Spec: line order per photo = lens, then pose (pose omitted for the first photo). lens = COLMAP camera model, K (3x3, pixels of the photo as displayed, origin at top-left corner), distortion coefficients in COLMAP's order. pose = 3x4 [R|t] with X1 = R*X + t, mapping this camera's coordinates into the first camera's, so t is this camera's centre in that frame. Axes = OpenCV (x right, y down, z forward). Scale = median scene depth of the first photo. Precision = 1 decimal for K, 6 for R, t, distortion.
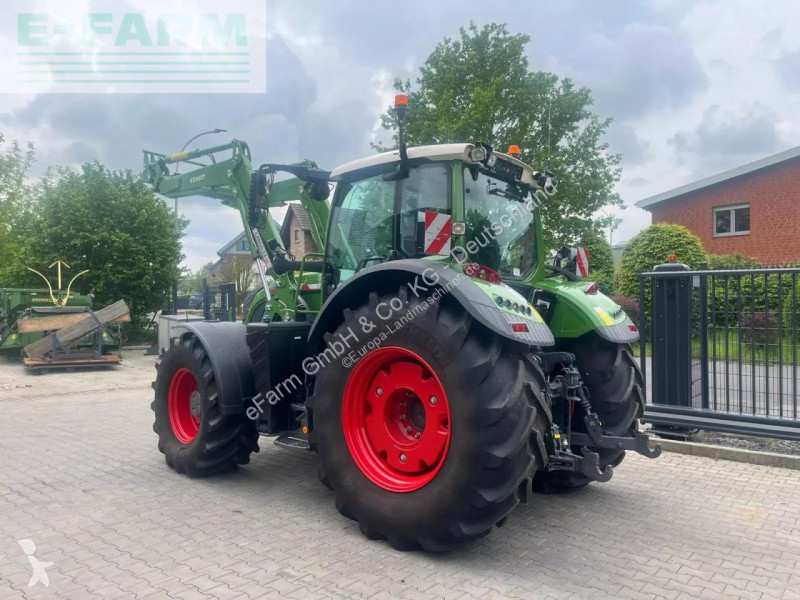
lens RADIAL K [[603.2, 0, 406.8], [0, 603.2, 296.8], [0, 0, 1]] dist [0.061775, -0.083788]
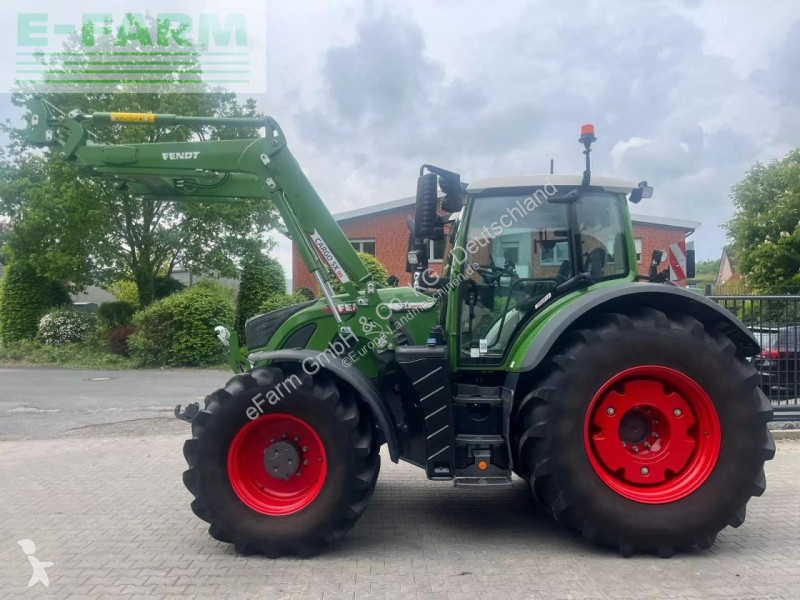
lens RADIAL K [[603.2, 0, 395.7], [0, 603.2, 306.5], [0, 0, 1]] dist [0.061775, -0.083788]
pose [[0.758428, 0.010103, 0.651678, -0.885817], [0.001268, 0.999855, -0.016976, -0.002411], [-0.651755, 0.013701, 0.758306, 0.411795]]
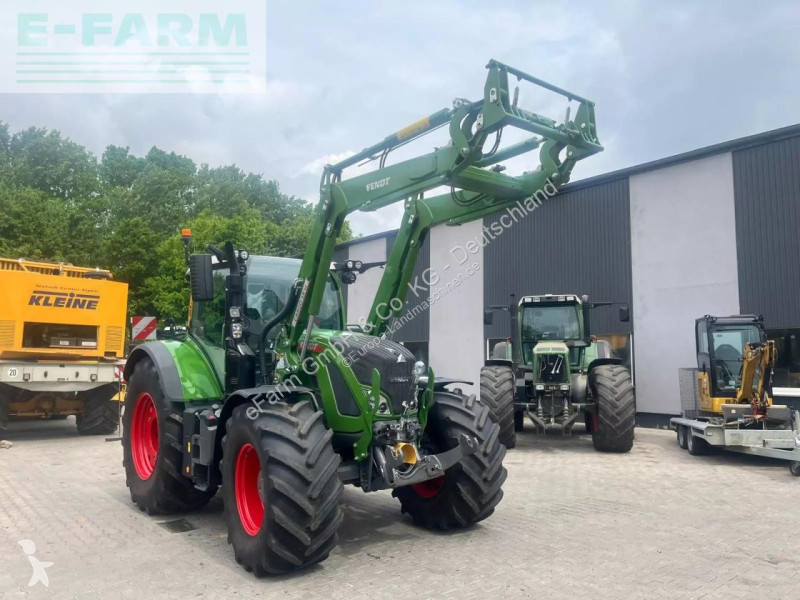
lens RADIAL K [[603.2, 0, 404.1], [0, 603.2, 303.0], [0, 0, 1]] dist [0.061775, -0.083788]
pose [[-0.983560, 0.013344, 0.180088, -0.559370], [-0.005583, 0.994542, -0.104186, 0.023219], [-0.180495, -0.103479, -0.978117, 2.535924]]
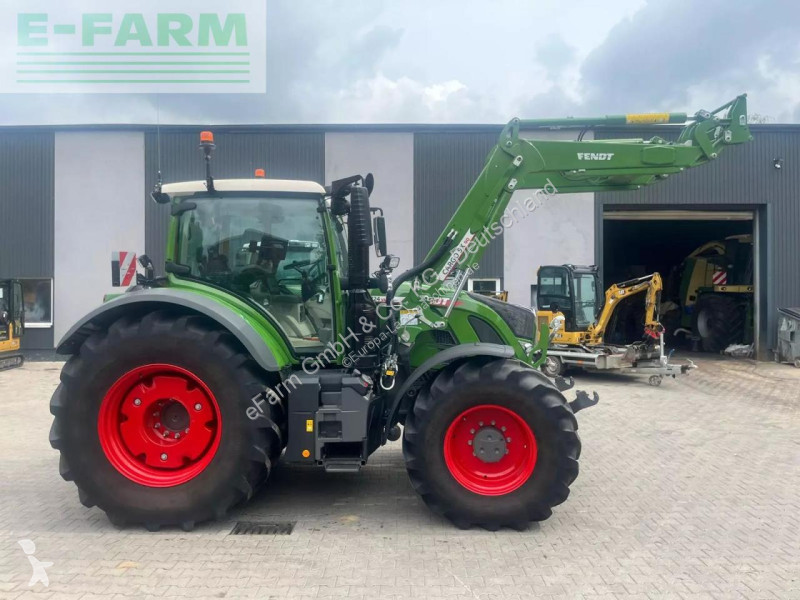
lens RADIAL K [[603.2, 0, 399.2], [0, 603.2, 304.5], [0, 0, 1]] dist [0.061775, -0.083788]
pose [[-0.782991, 0.003870, -0.622020, 0.600667], [0.002268, 0.999992, 0.003367, -0.011454], [0.622028, 0.001226, -0.782994, 2.234615]]
